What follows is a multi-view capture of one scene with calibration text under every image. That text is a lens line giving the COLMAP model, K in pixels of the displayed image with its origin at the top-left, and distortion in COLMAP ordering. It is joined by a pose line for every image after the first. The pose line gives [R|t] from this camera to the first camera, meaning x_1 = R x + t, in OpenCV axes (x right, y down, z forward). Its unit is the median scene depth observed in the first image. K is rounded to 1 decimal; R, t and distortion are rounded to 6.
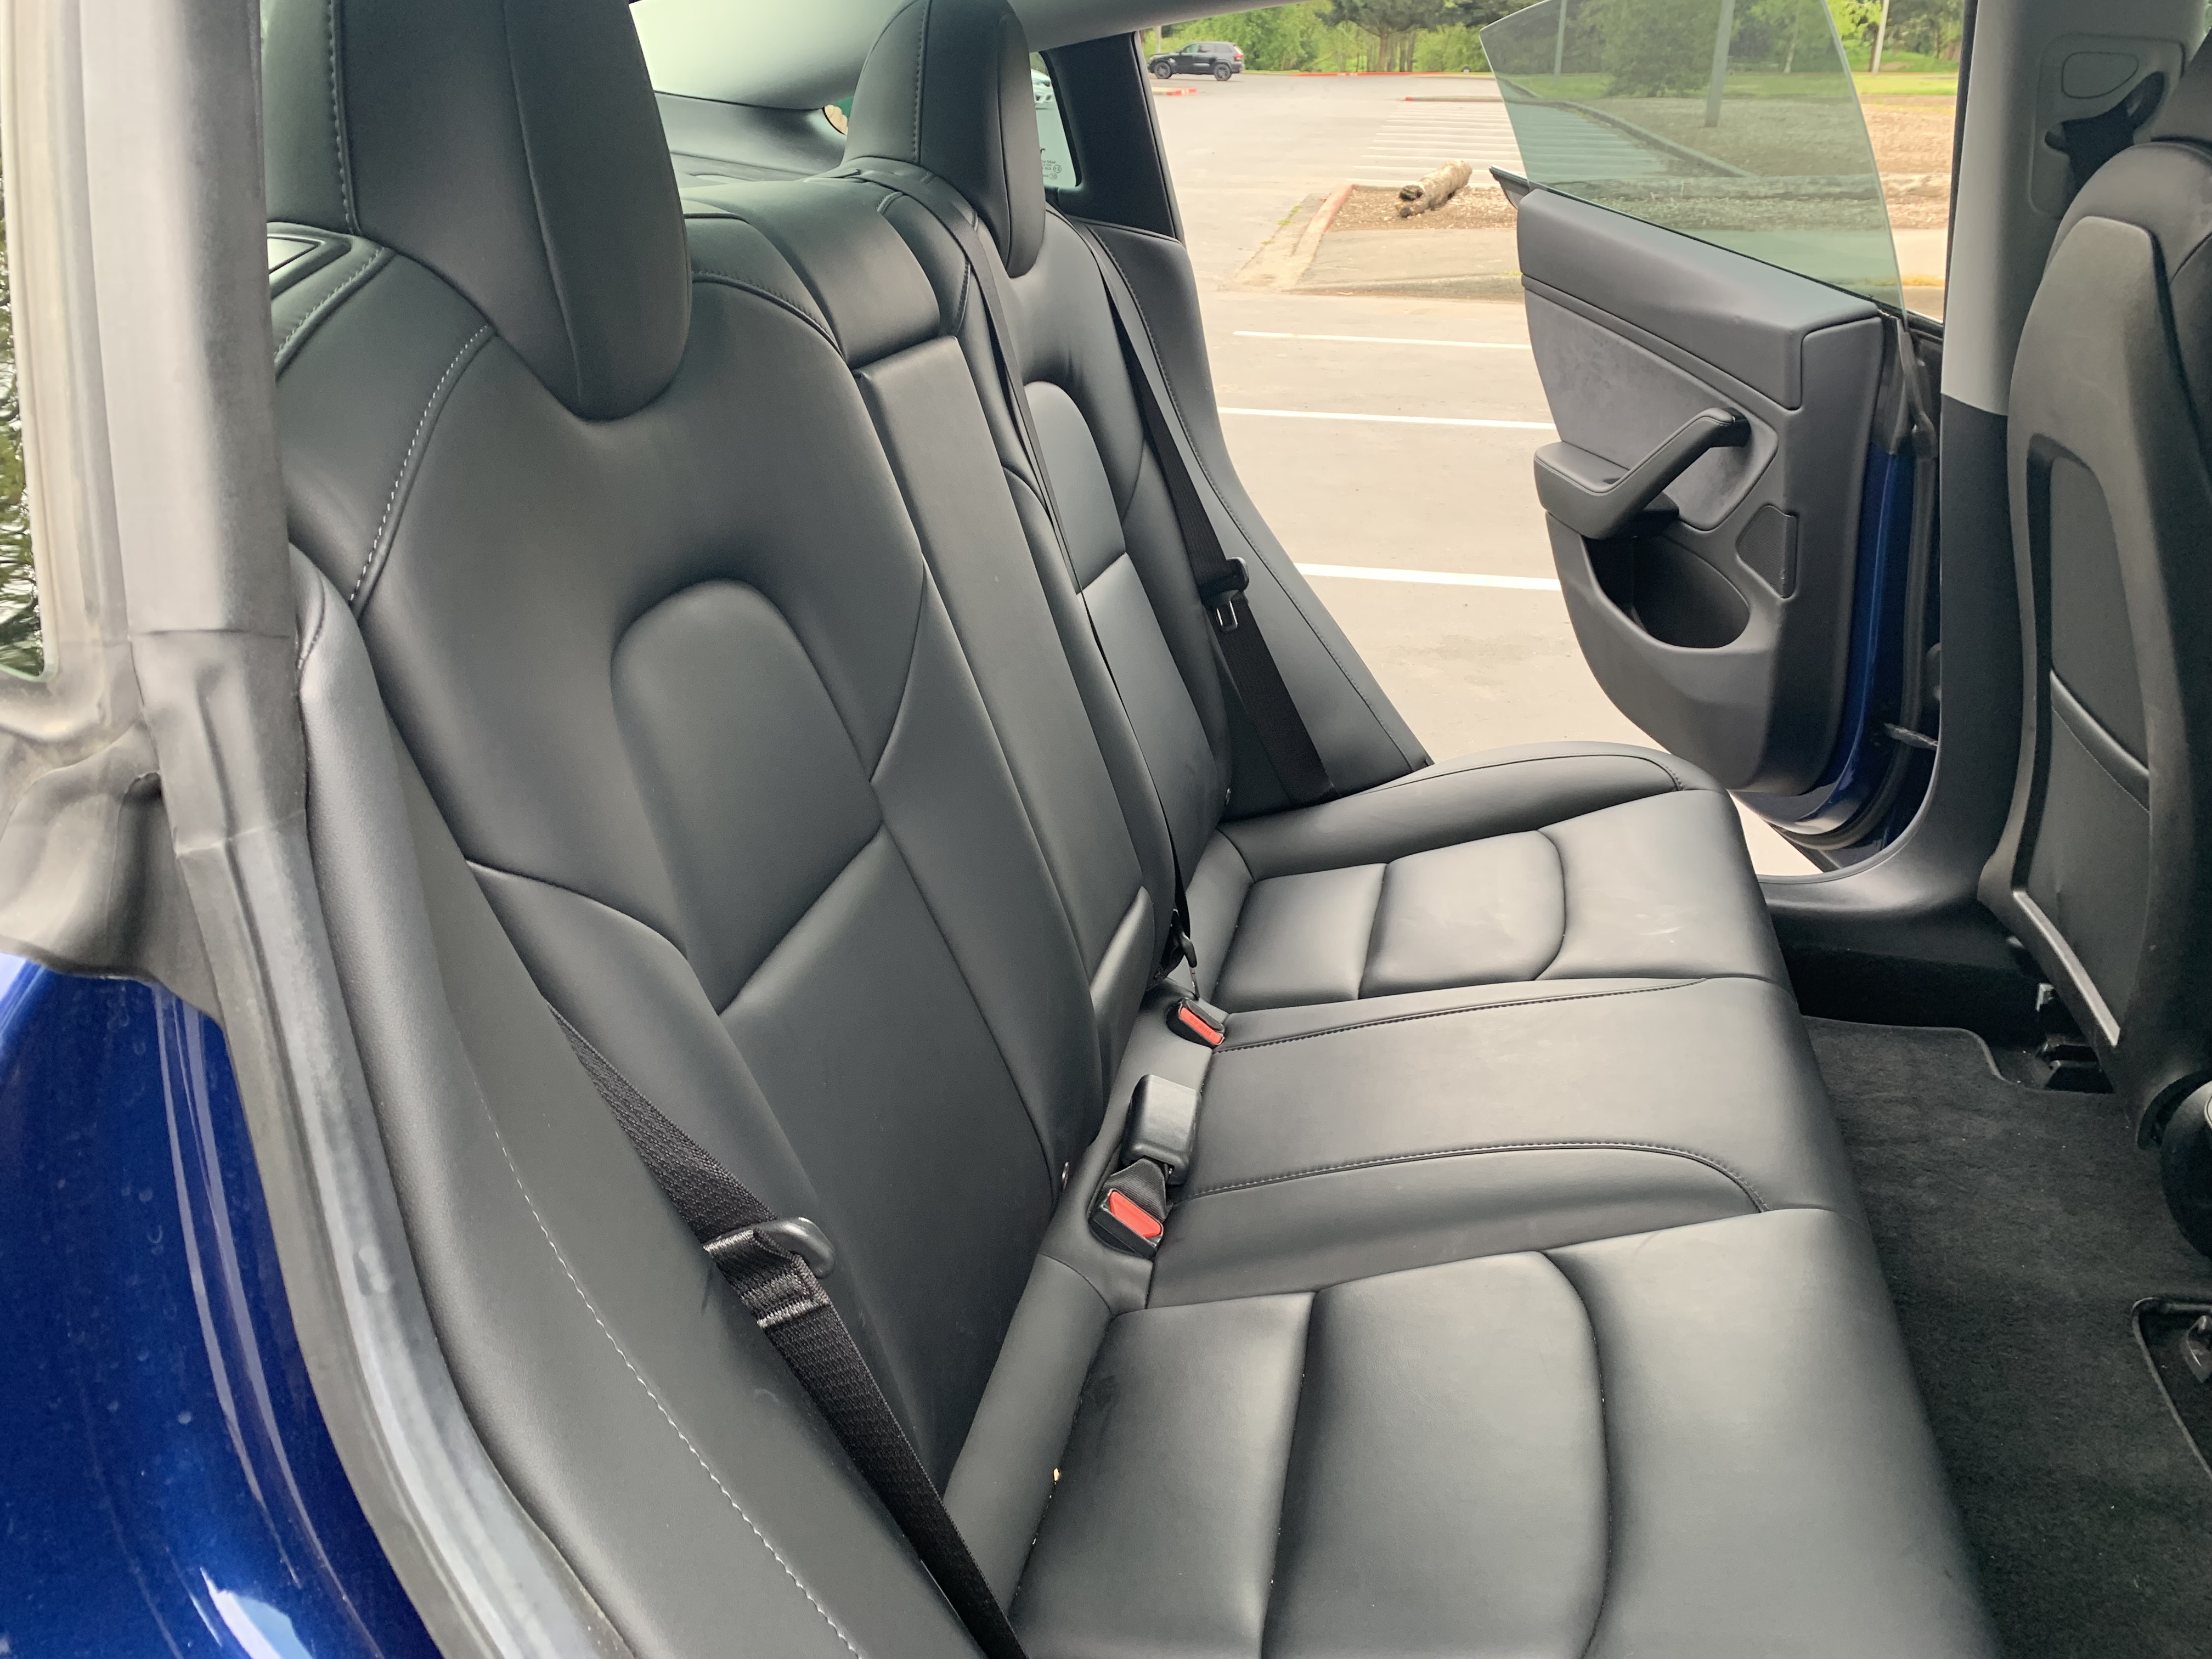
lens RADIAL K [[1641.3, 0, 1106.0], [0, 1641.3, 829.5], [0, 0, 1]] dist [0.003808, -0.002803]
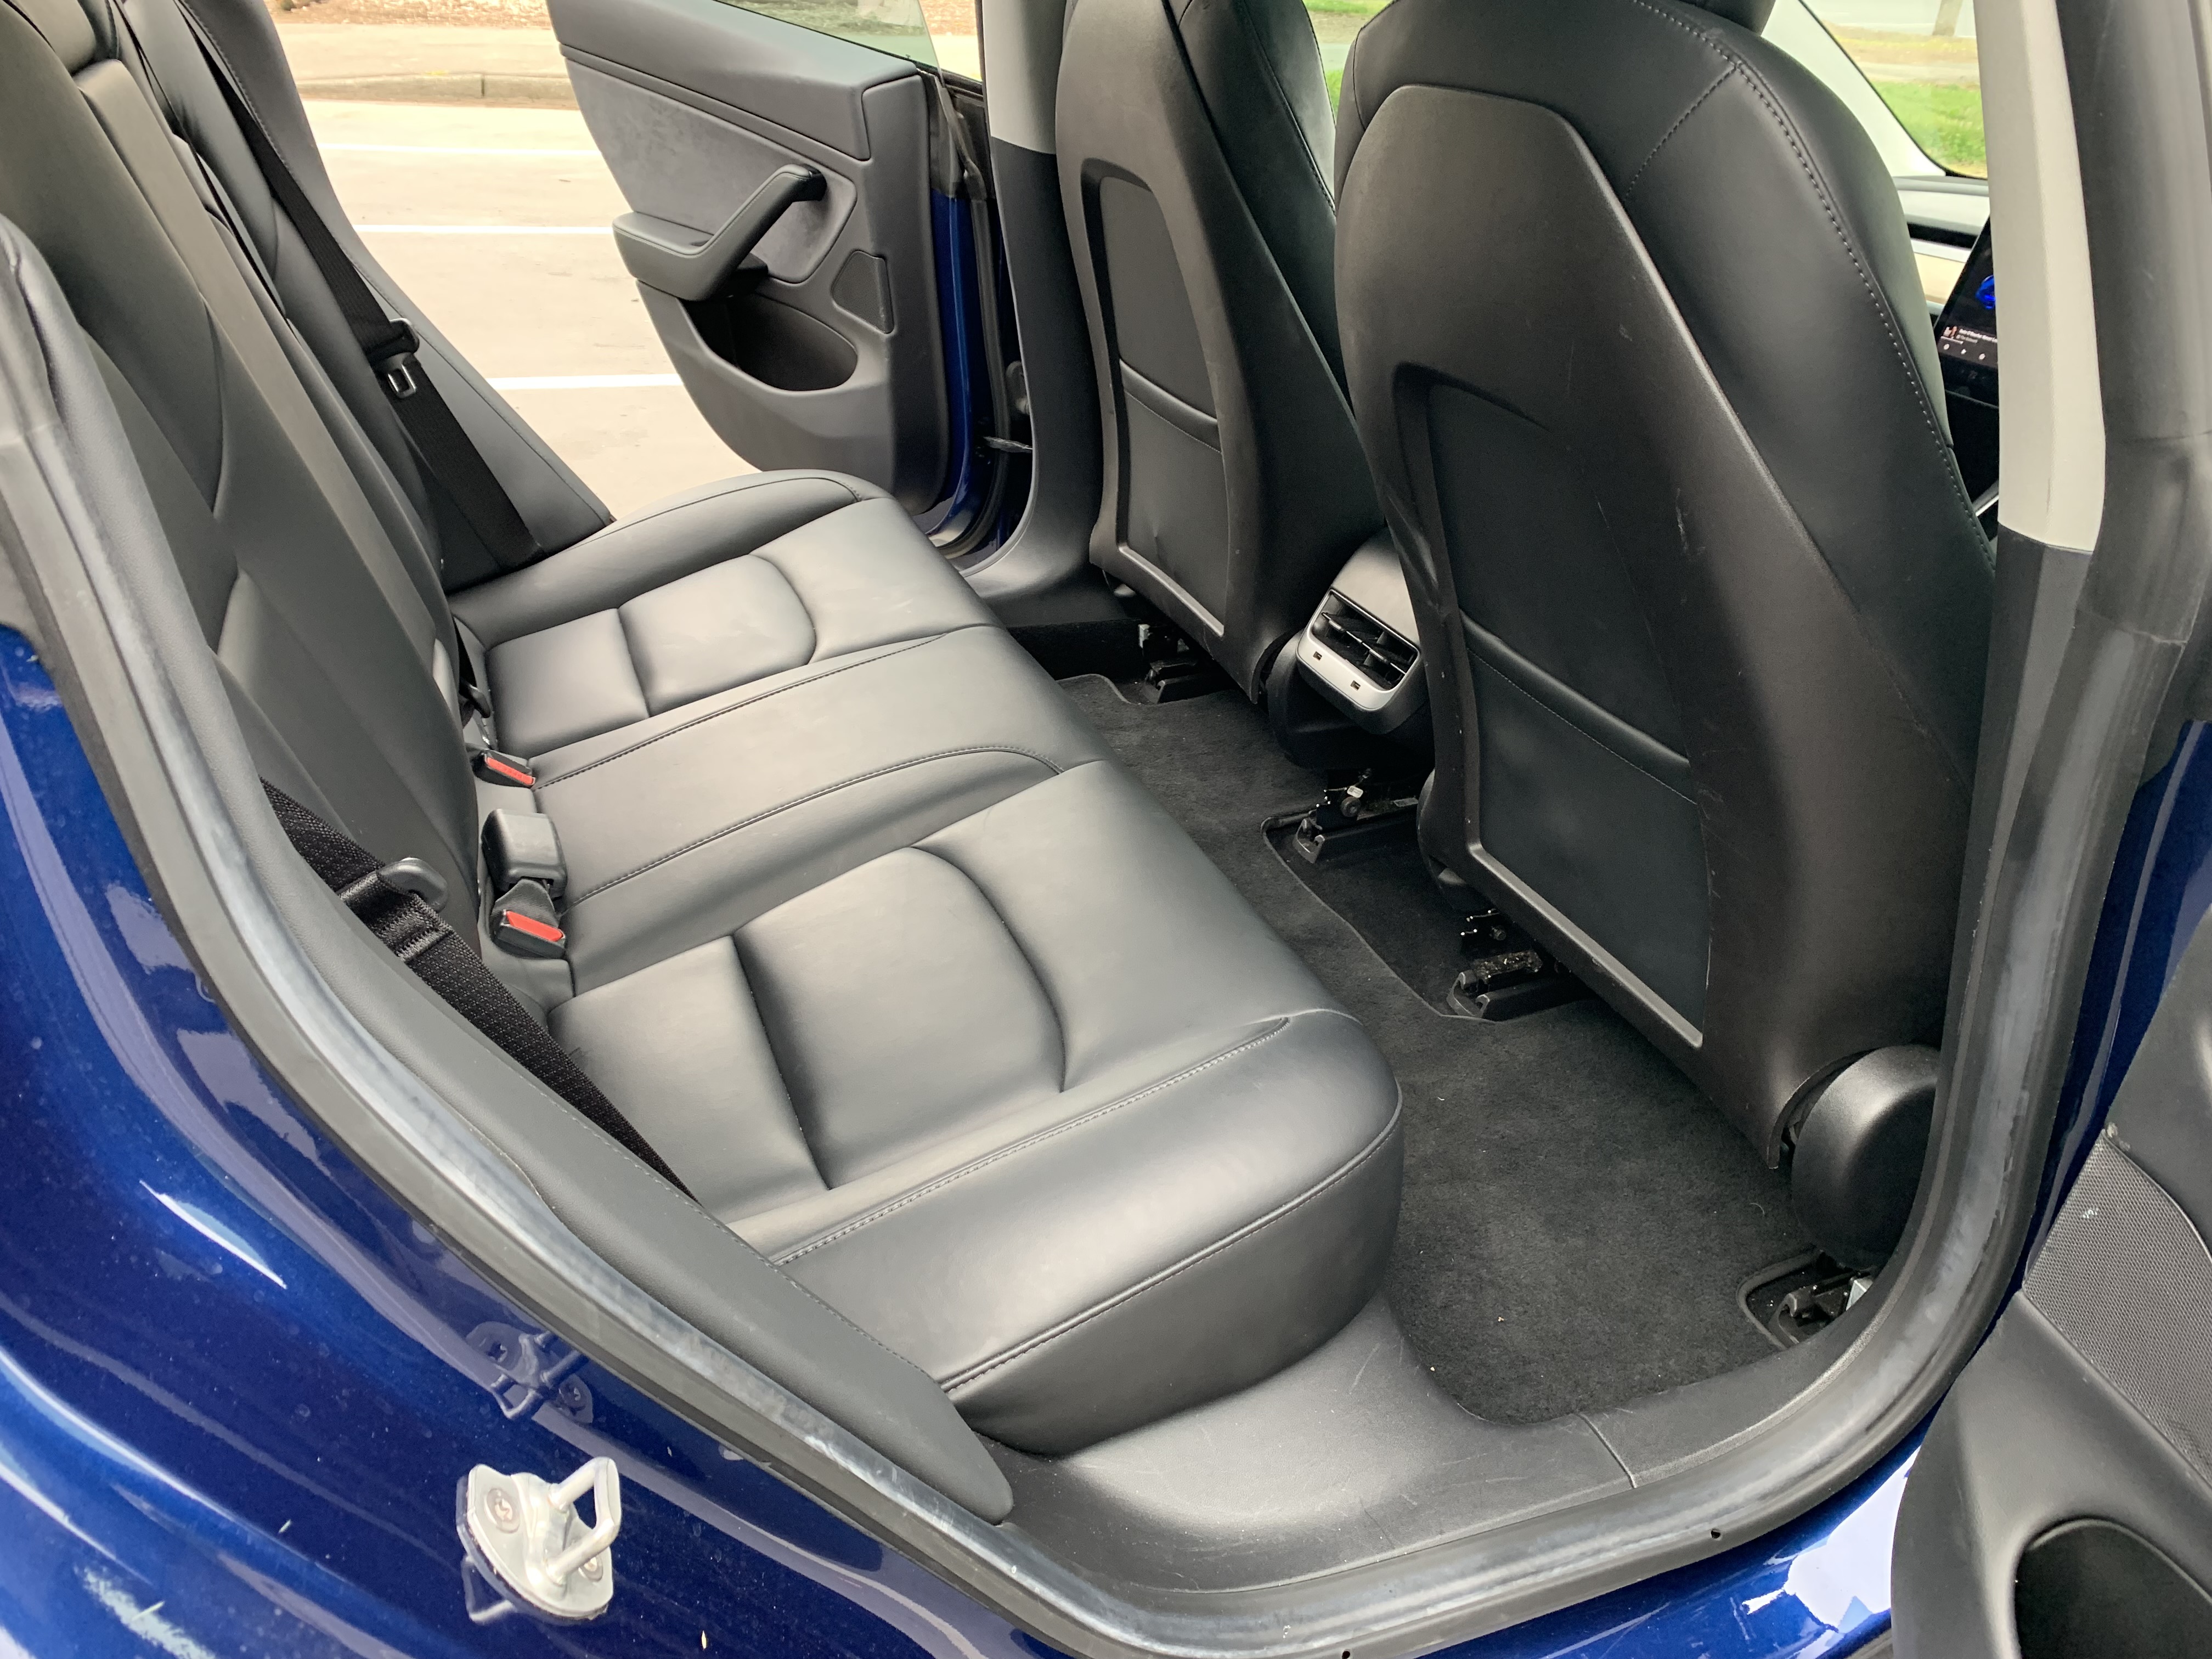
lens RADIAL K [[1641.3, 0, 1106.0], [0, 1641.3, 829.5], [0, 0, 1]] dist [0.003808, -0.002803]
pose [[0.824429, -0.226986, 0.518453, -0.141532], [0.174540, 0.973371, 0.148606, 0.054914], [-0.538379, -0.032024, 0.842094, -0.052803]]
